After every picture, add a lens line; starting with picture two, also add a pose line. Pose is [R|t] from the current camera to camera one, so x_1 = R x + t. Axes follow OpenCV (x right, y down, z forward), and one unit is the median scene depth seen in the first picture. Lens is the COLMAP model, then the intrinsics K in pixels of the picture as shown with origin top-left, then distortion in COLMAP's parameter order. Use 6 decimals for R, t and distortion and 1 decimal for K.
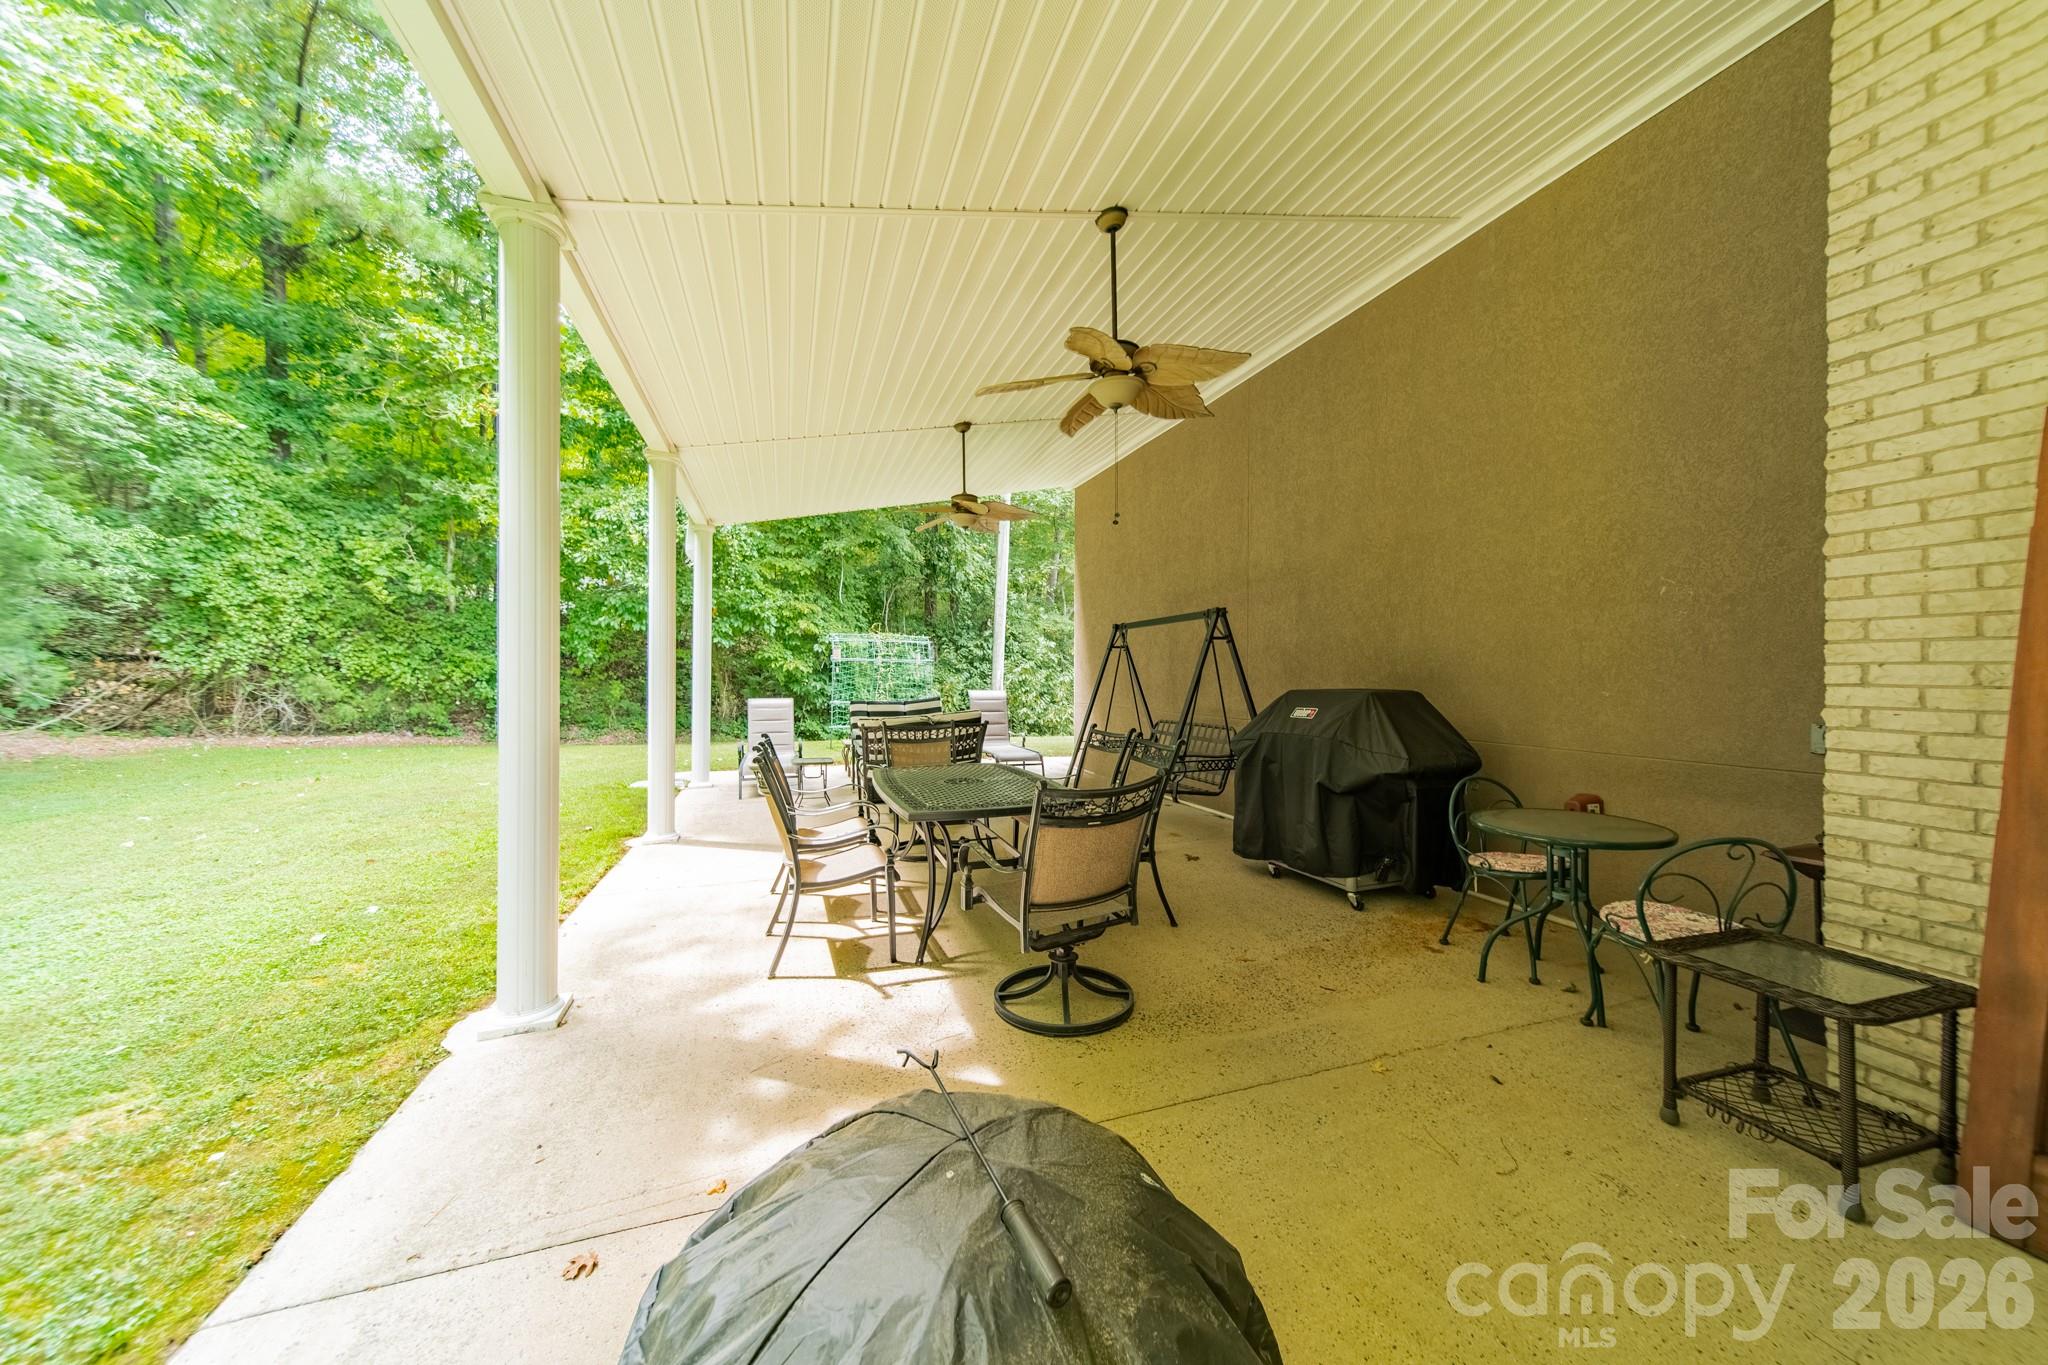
lens RADIAL K [[724.9, 0, 1031.4], [0, 724.9, 677.9], [0, 0, 1]] dist [0.008485, -0.000014]
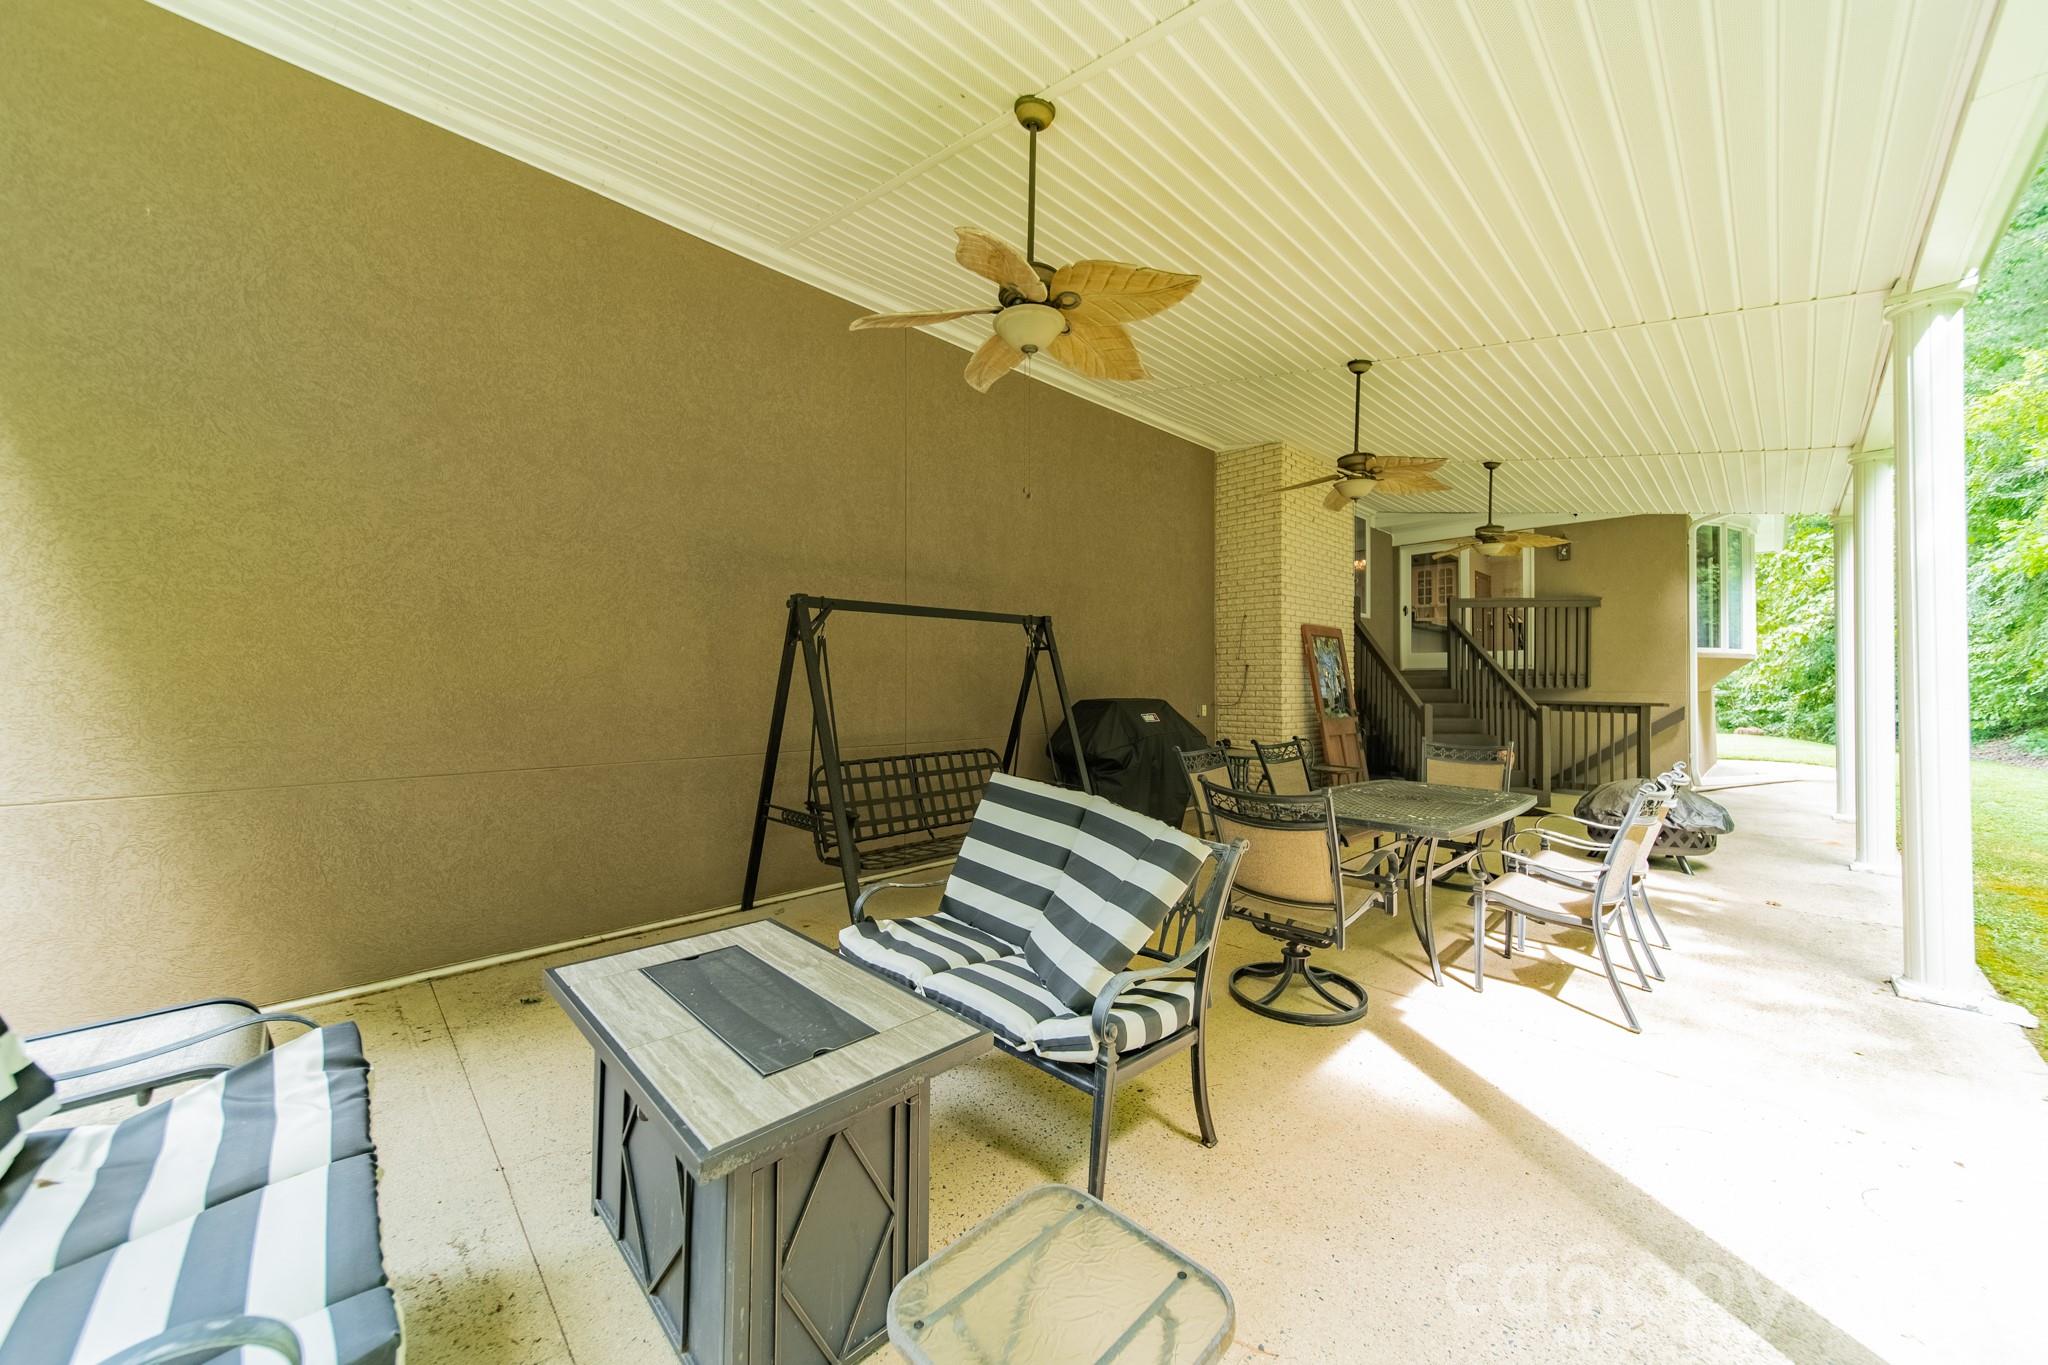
lens RADIAL K [[724.9, 0, 1031.4], [0, 724.9, 677.9], [0, 0, 1]] dist [0.008485, -0.000014]
pose [[-0.436754, 0.004870, 0.899568, -0.705064], [0.001036, 0.999987, -0.004911, -0.017473], [-0.899580, -0.001213, -0.436754, 1.765898]]
